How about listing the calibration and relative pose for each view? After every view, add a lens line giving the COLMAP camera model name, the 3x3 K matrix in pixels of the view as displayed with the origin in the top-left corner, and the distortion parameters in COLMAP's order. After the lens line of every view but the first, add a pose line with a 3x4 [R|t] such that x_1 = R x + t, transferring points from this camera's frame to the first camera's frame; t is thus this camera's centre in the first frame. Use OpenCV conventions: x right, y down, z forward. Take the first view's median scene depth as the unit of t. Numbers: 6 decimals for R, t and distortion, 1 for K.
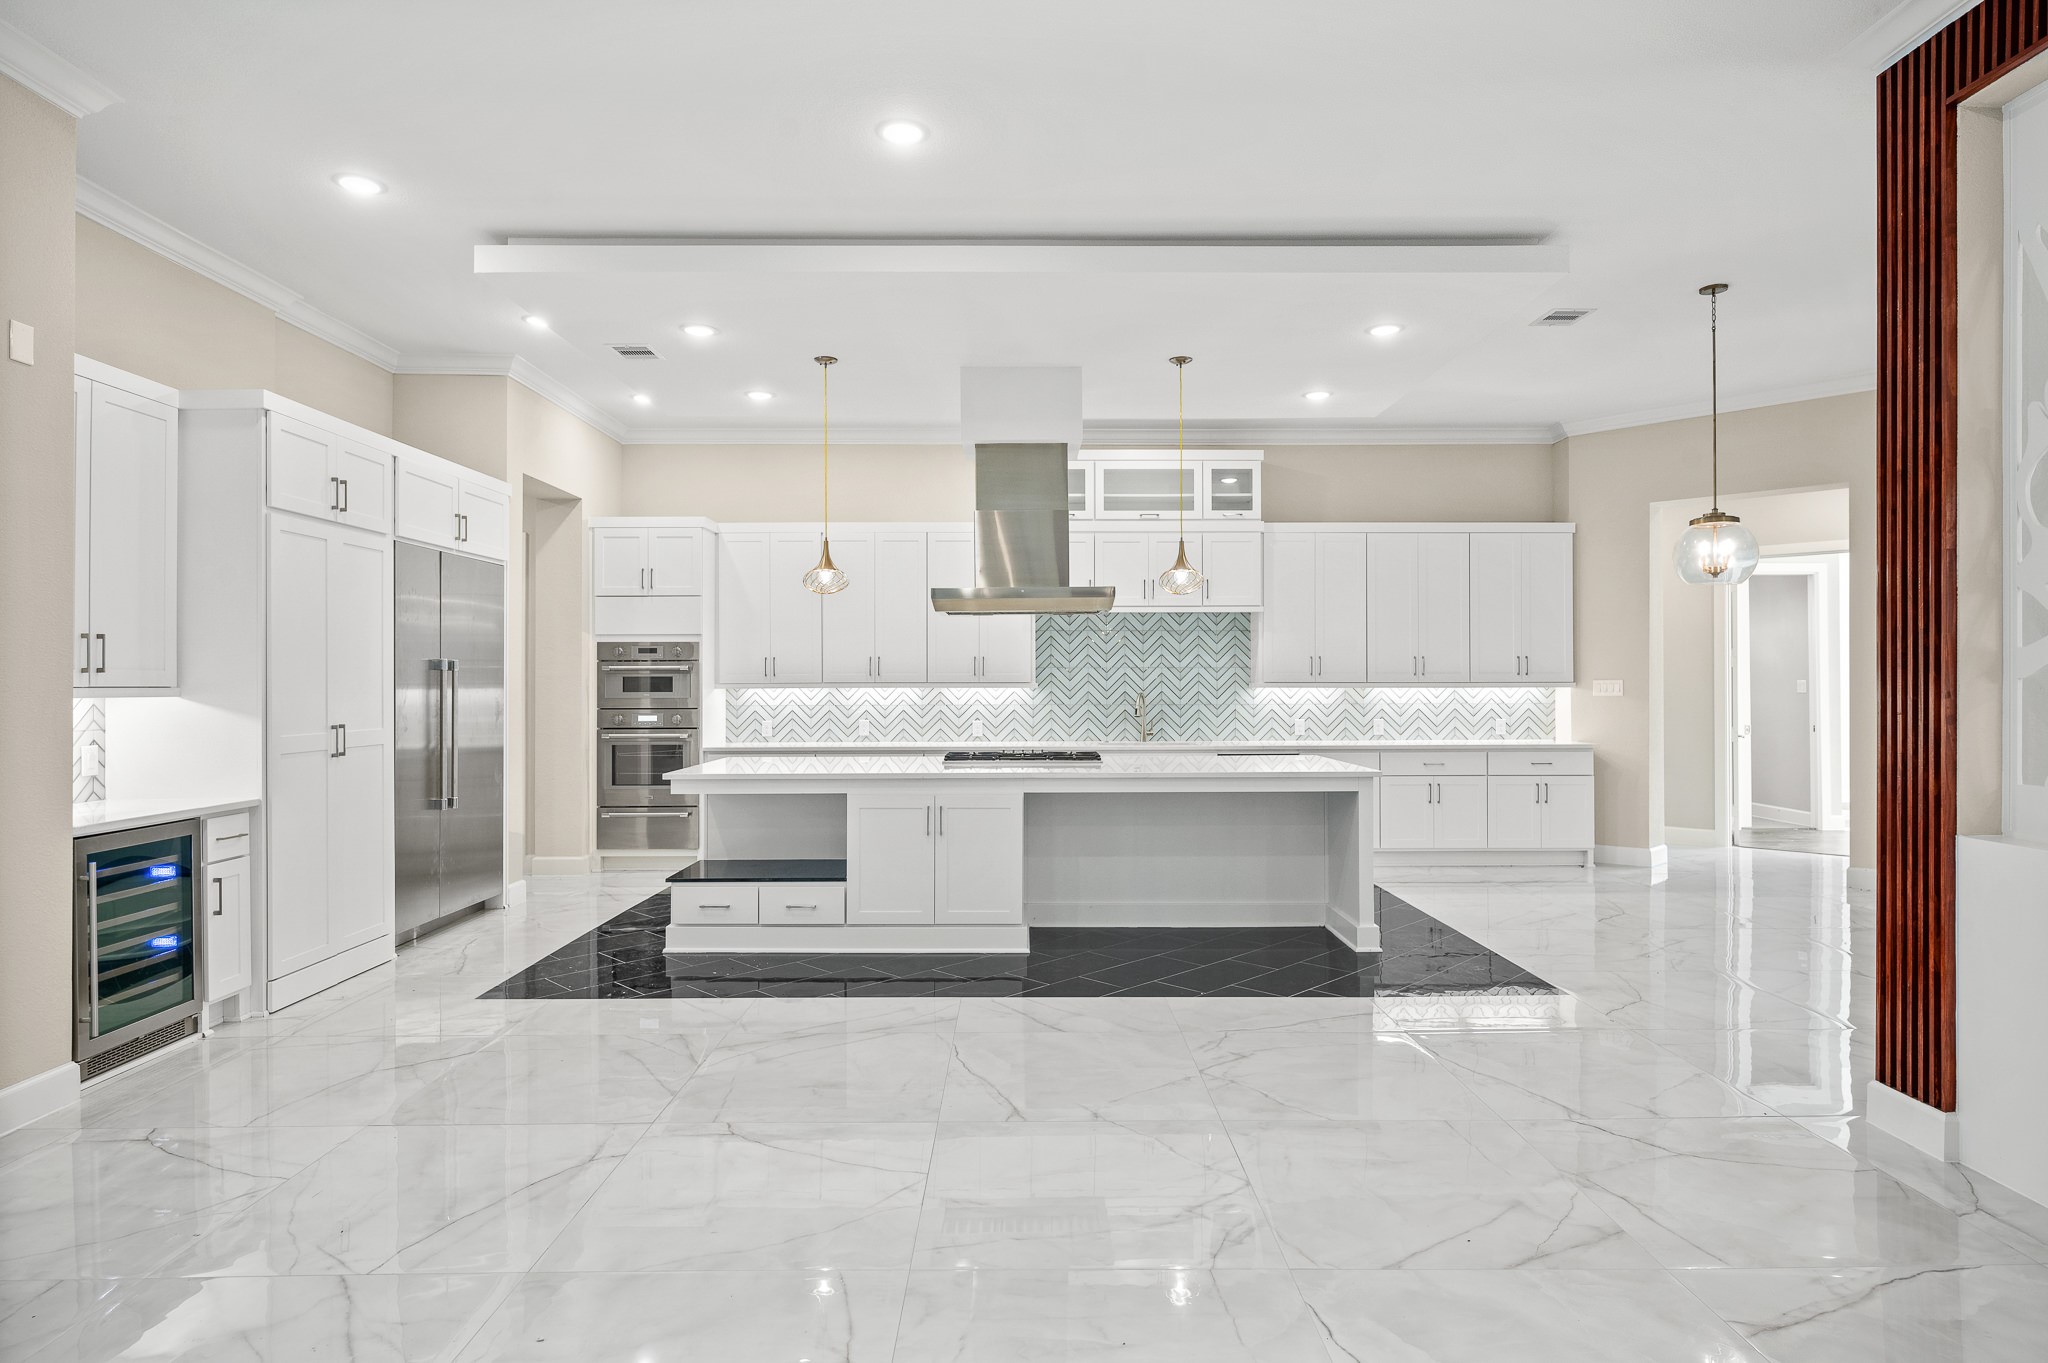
lens RADIAL K [[1120.3, 0, 1022.6], [0, 1120.3, 677.3], [0, 0, 1]] dist [-0.000213, -0.000070]
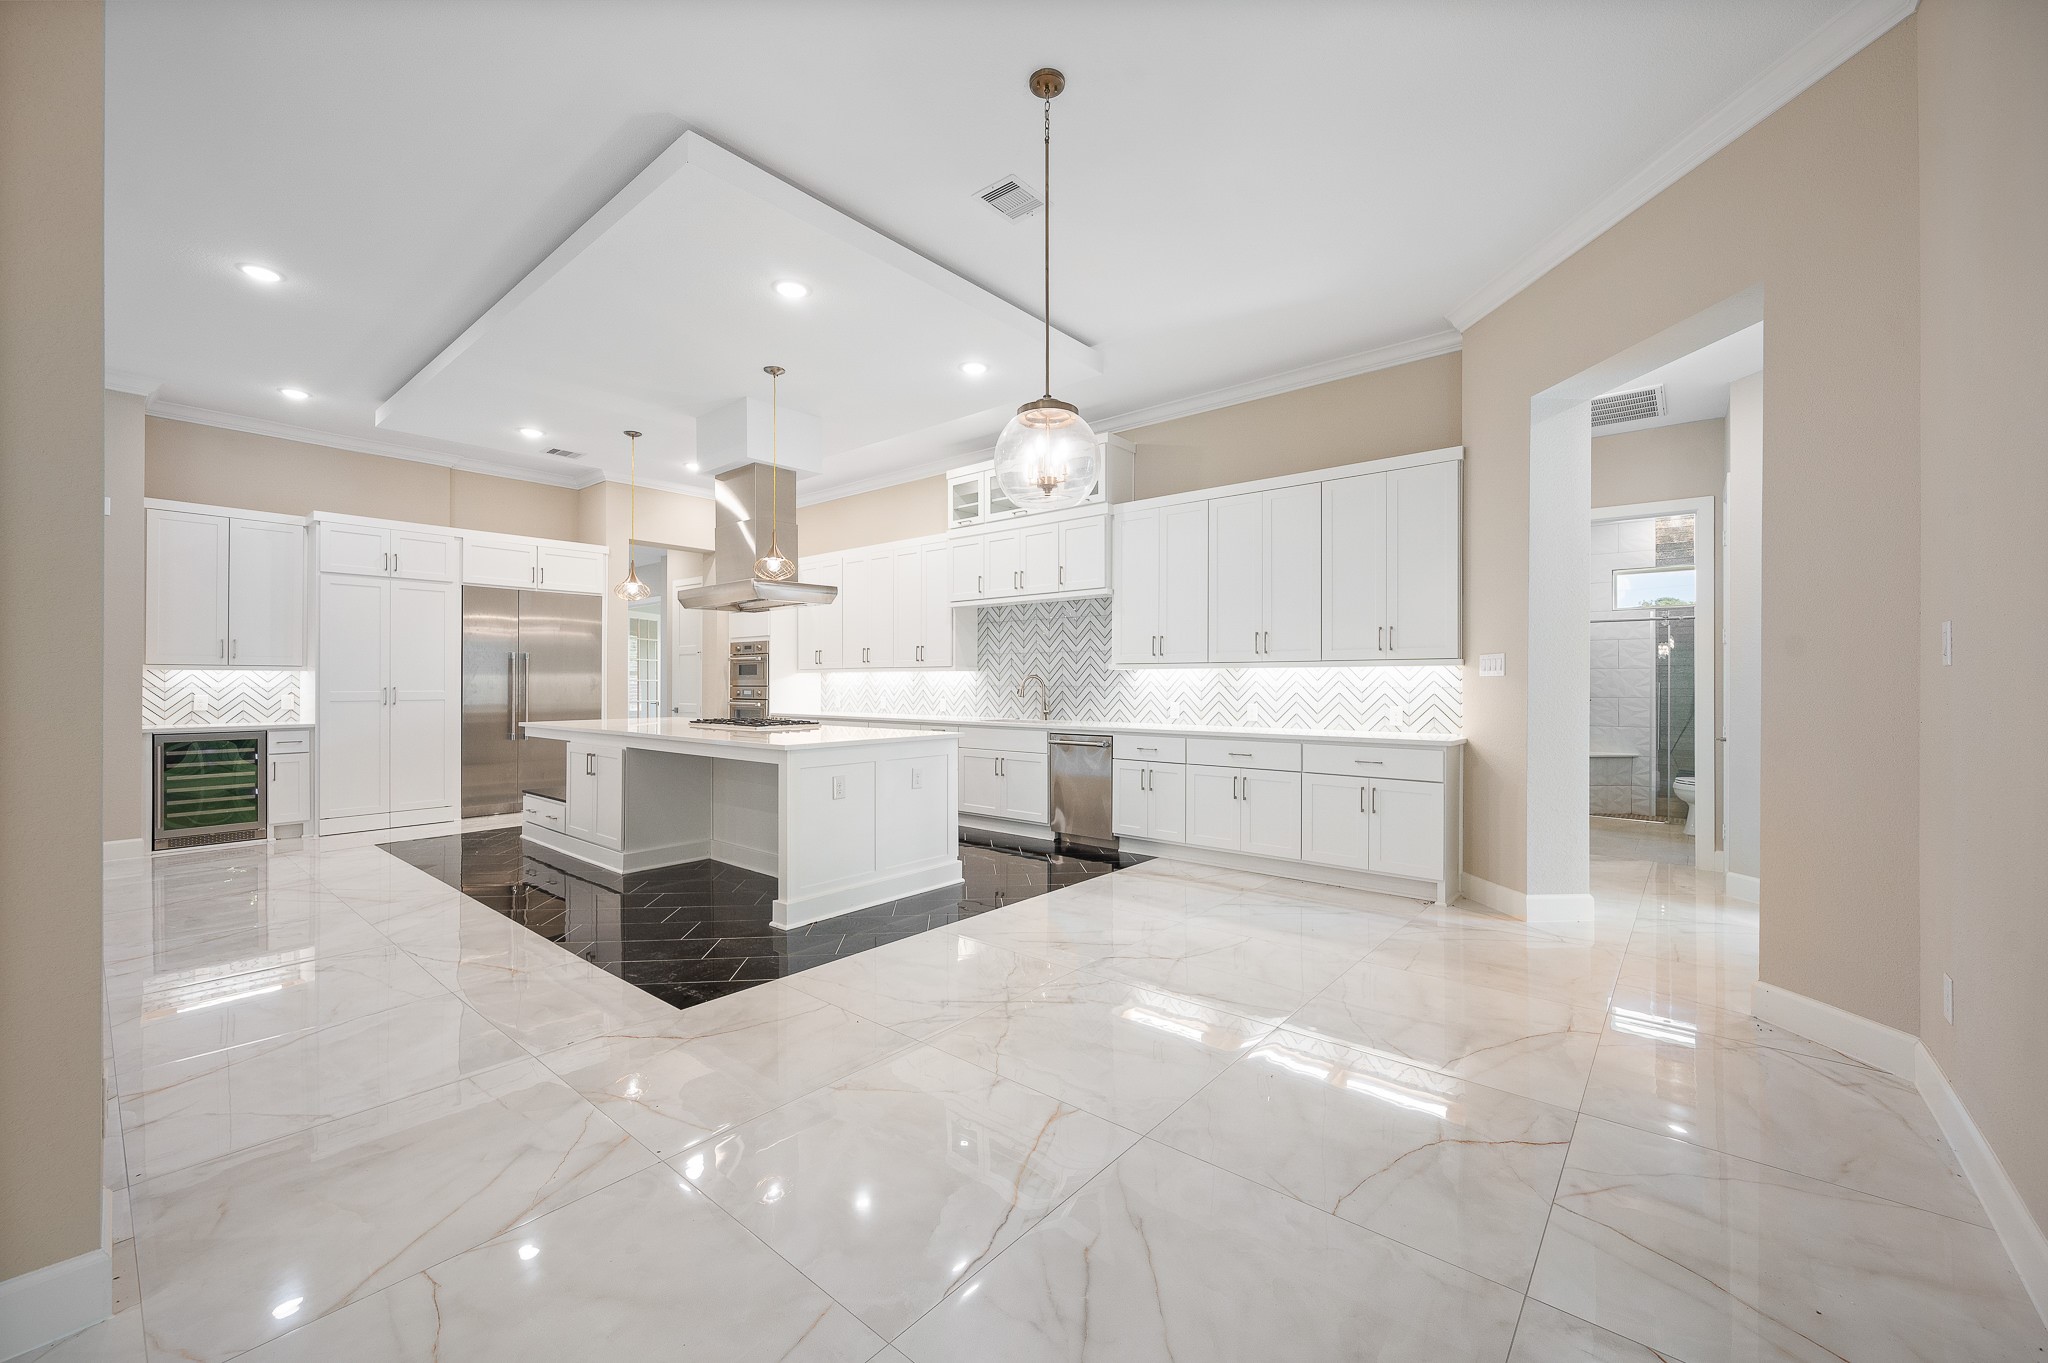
lens RADIAL K [[809.6, 0, 1036.2], [0, 809.6, 680.3], [0, 0, 1]] dist [-0.007218, 0.000672]
pose [[0.765311, 0.000305, -0.643661, 0.658328], [0.001096, 0.999998, 0.001777, 0.018519], [0.643660, -0.002066, 0.765309, 0.421048]]
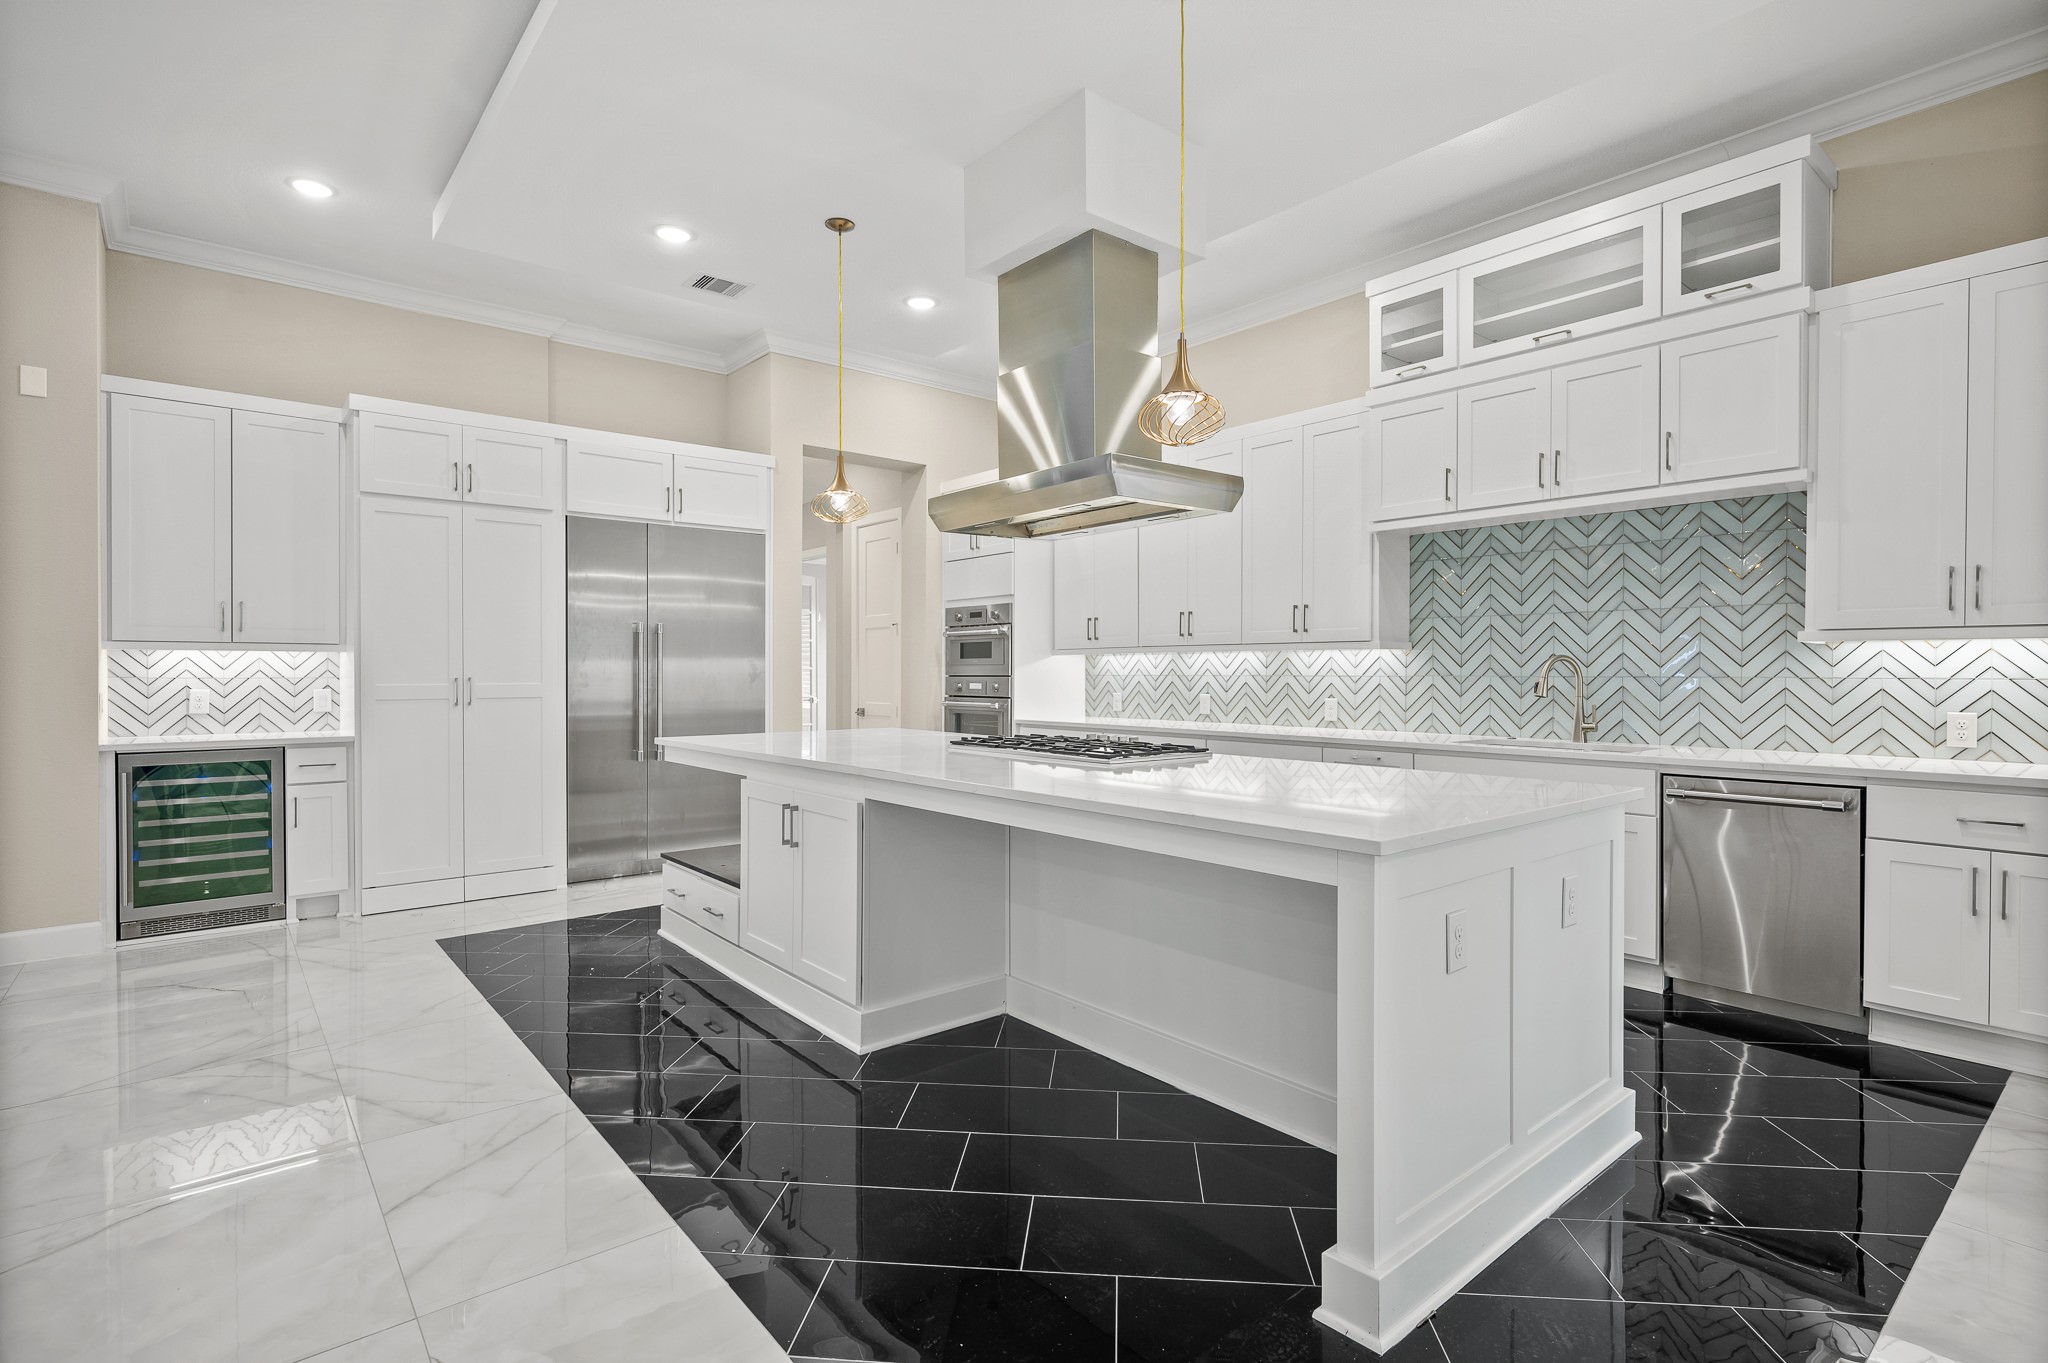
lens RADIAL K [[990.0, 0, 1032.2], [0, 990.0, 681.0], [0, 0, 1]] dist [-0.002104, -0.000056]
pose [[0.638128, 0.009605, -0.769870, 0.341305], [0.001864, 0.999900, 0.014020, 0.020397], [0.769928, -0.010382, 0.638046, 0.503095]]
